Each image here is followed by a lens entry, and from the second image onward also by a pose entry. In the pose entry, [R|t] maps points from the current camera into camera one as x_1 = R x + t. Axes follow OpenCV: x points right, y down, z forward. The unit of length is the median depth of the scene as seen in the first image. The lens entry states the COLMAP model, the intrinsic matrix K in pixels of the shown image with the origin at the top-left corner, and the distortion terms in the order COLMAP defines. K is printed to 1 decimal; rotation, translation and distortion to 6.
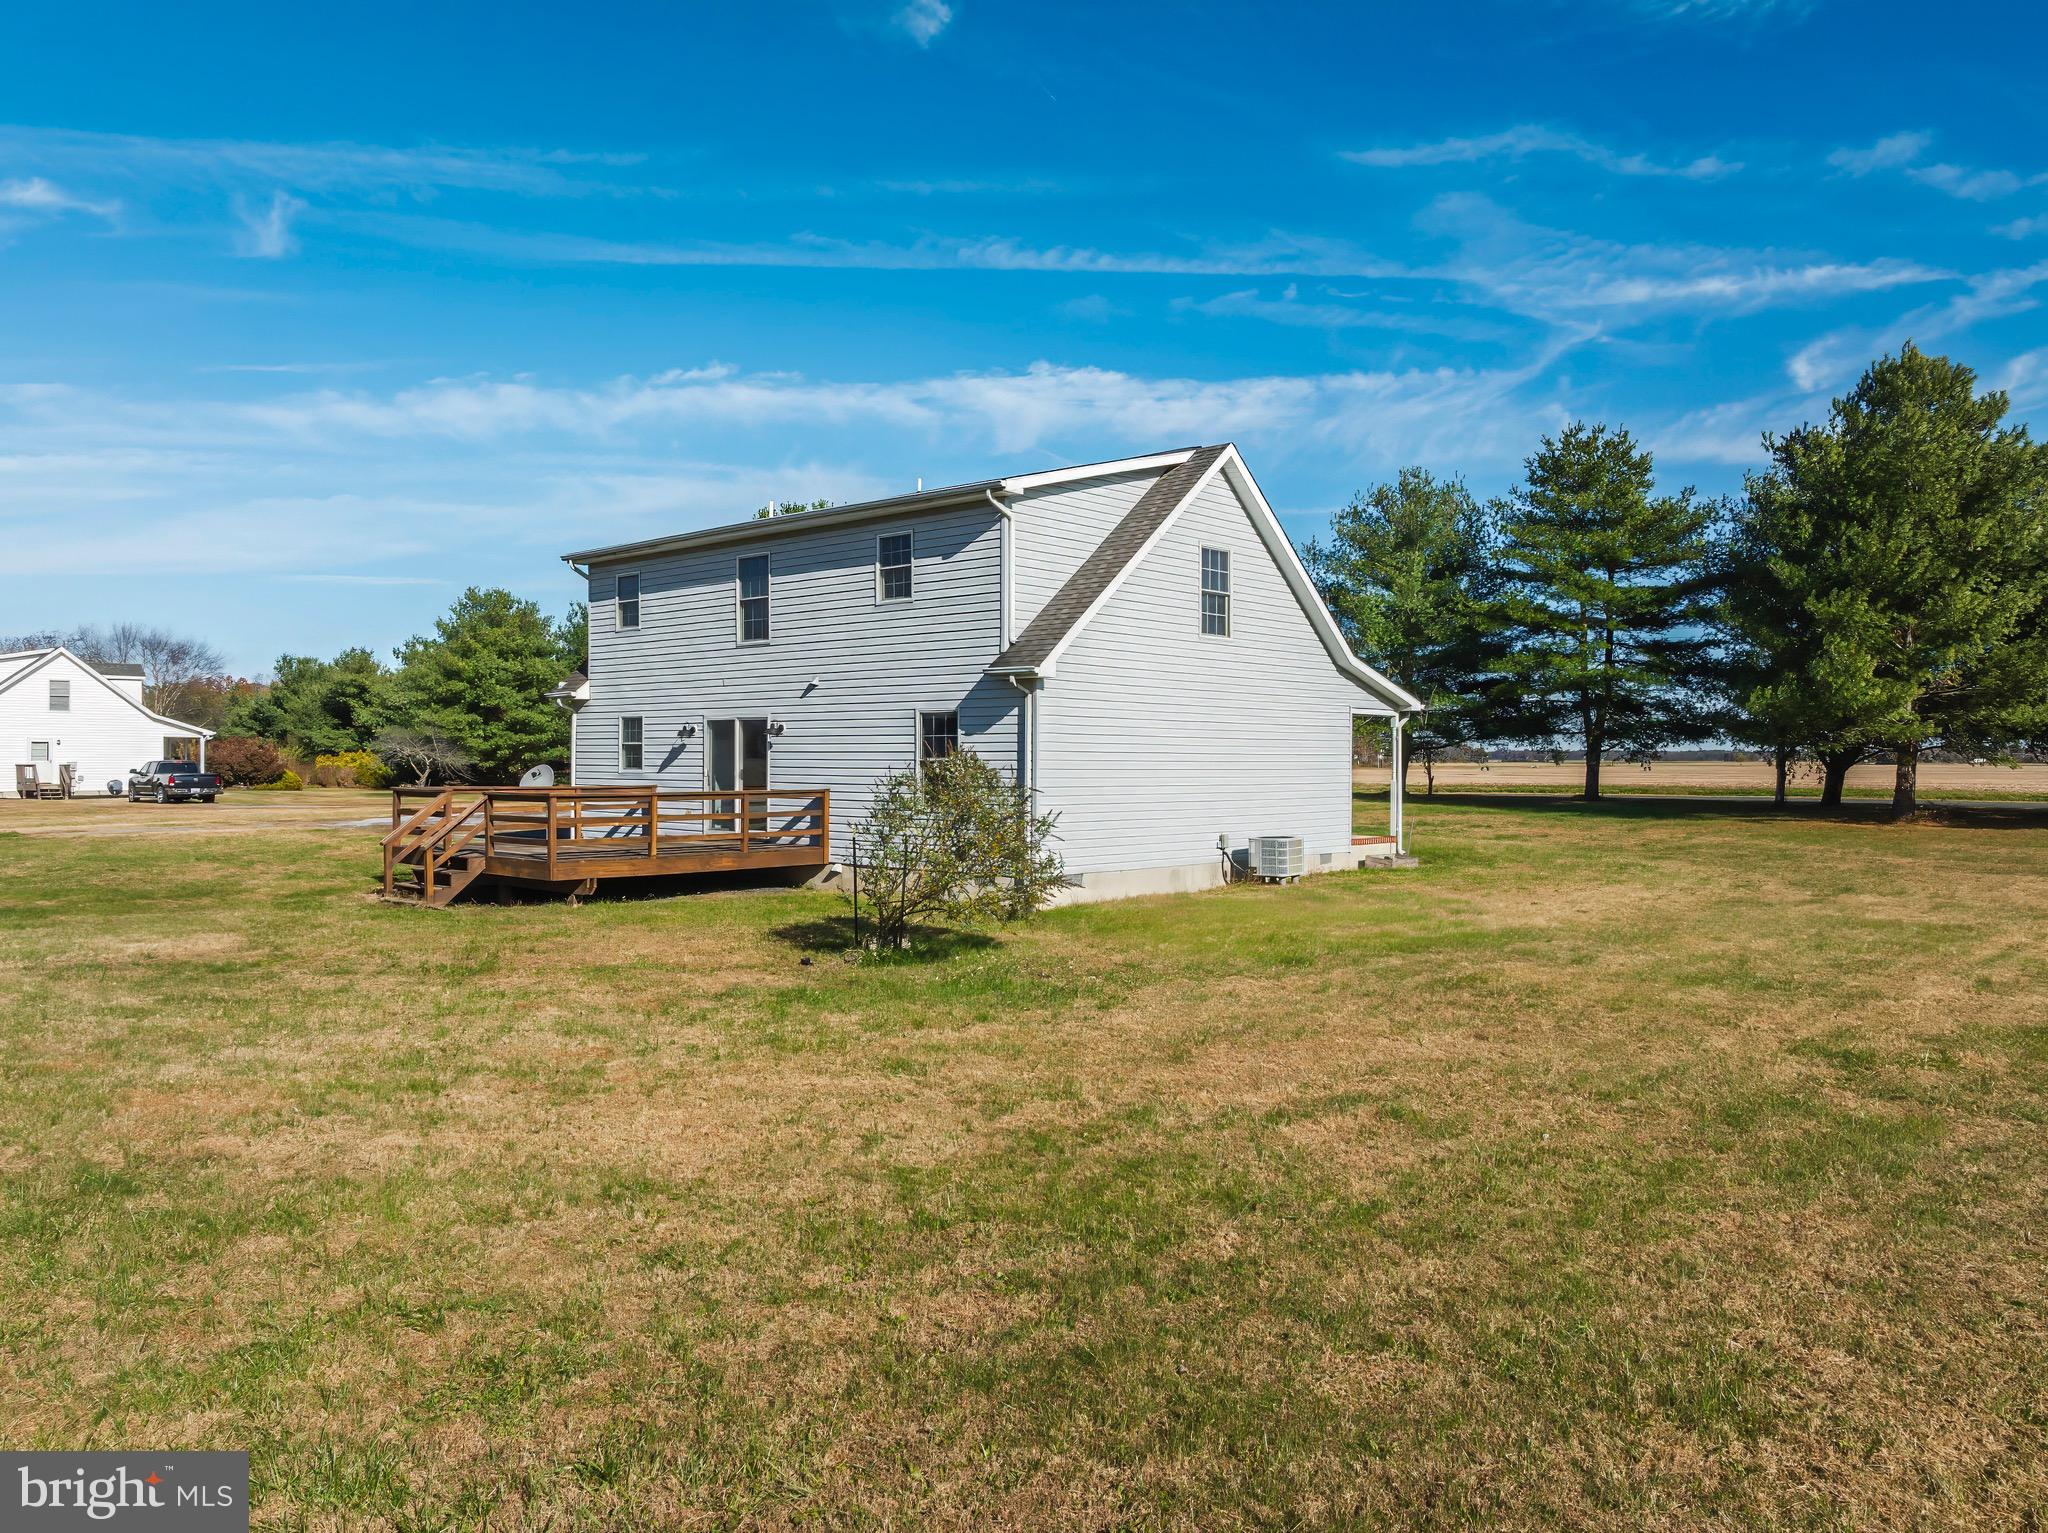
lens RADIAL K [[1462.8, 0, 1020.9], [0, 1462.8, 774.0], [0, 0, 1]] dist [-0.029150, 0.015425]
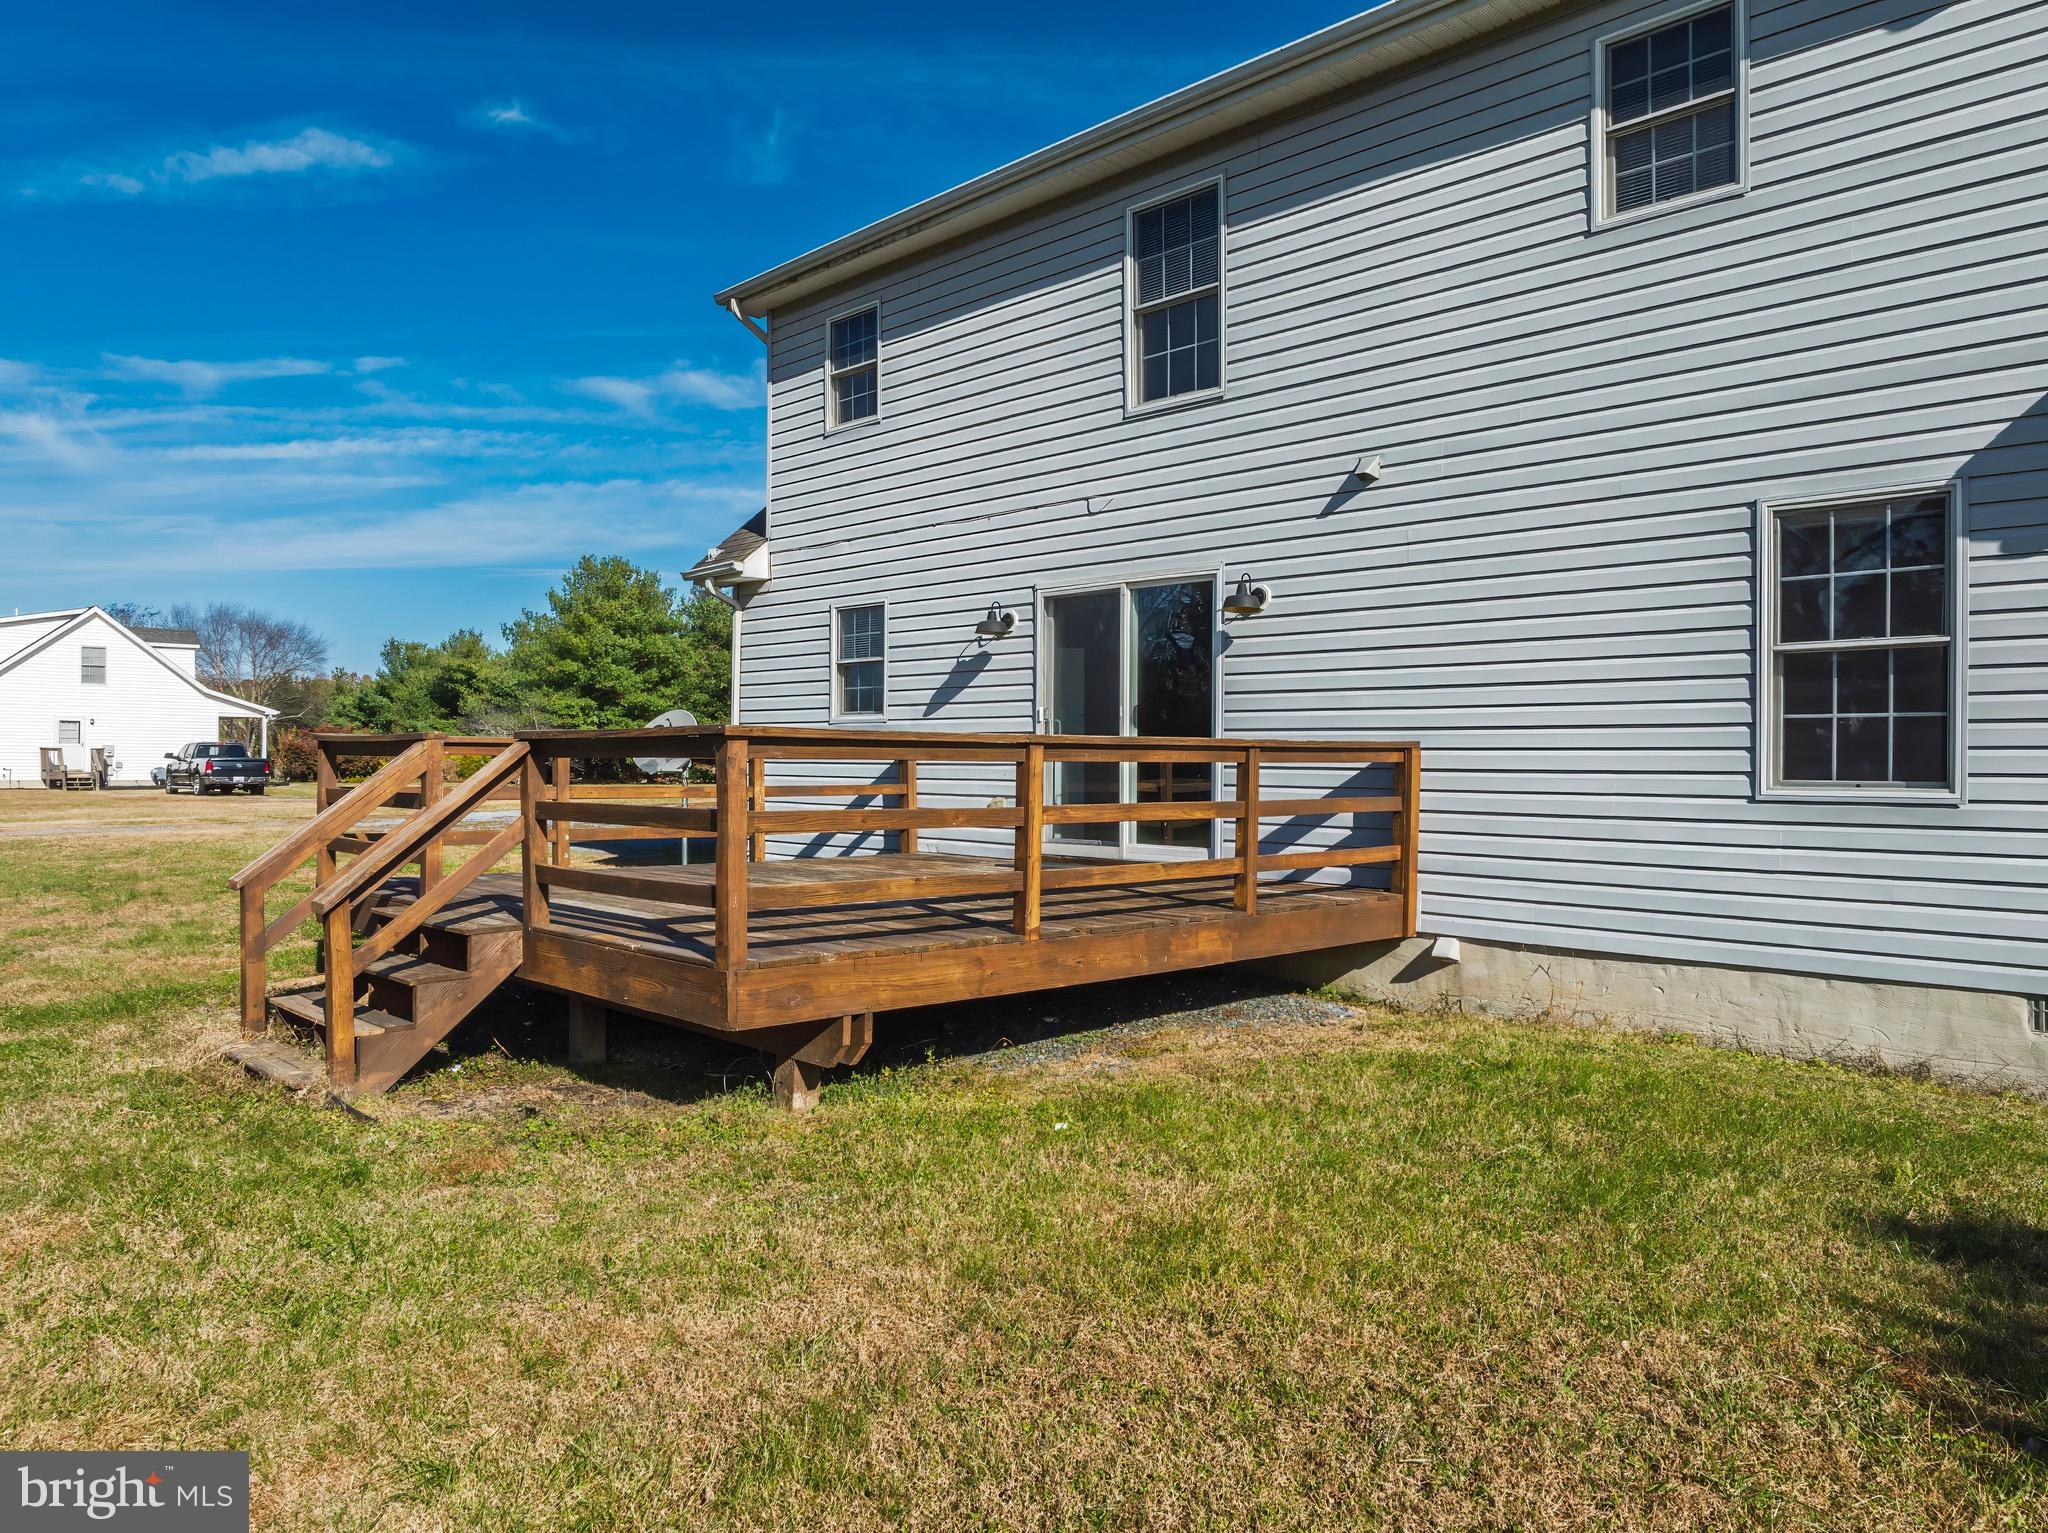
lens RADIAL K [[1462.8, 0, 1020.9], [0, 1462.8, 774.0], [0, 0, 1]] dist [-0.029150, 0.015425]
pose [[0.997153, 0.003497, -0.075324, -0.072895], [-0.003559, 0.999993, -0.000699, 0.006850], [0.075321, 0.000965, 0.997159, 0.215294]]
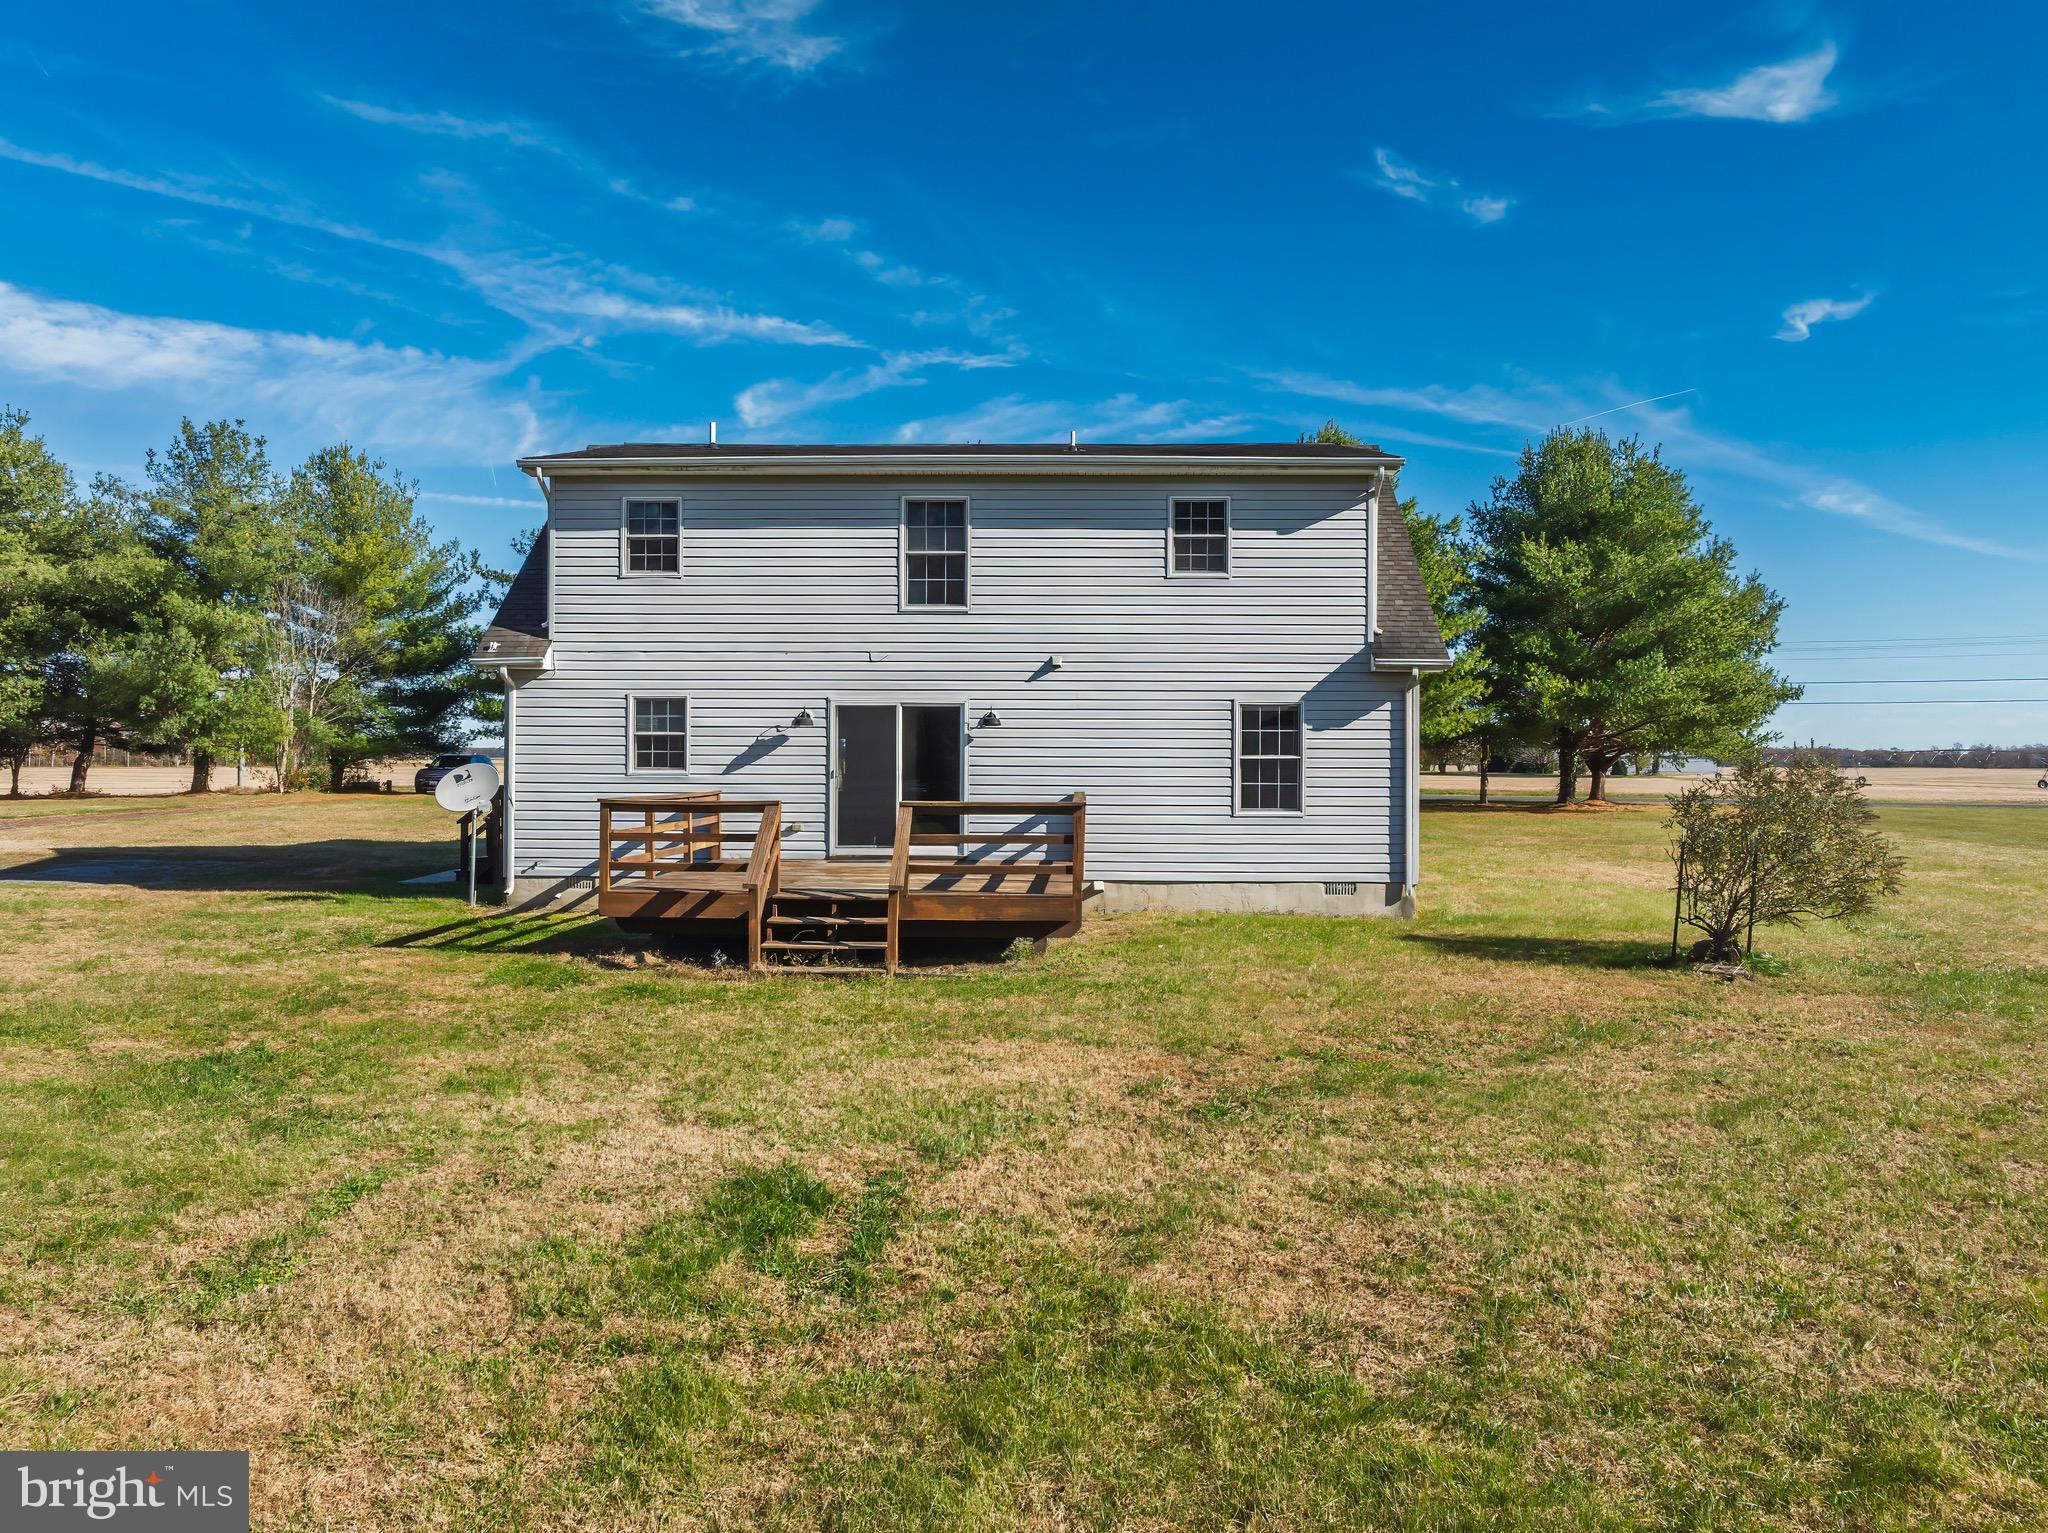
lens RADIAL K [[1462.8, 0, 1020.9], [0, 1462.8, 774.0], [0, 0, 1]] dist [-0.029150, 0.015425]
pose [[0.758962, -0.005143, 0.651115, -0.247787], [0.004239, 0.999987, 0.002958, -0.000981], [-0.651121, 0.000515, 0.758974, 0.138103]]
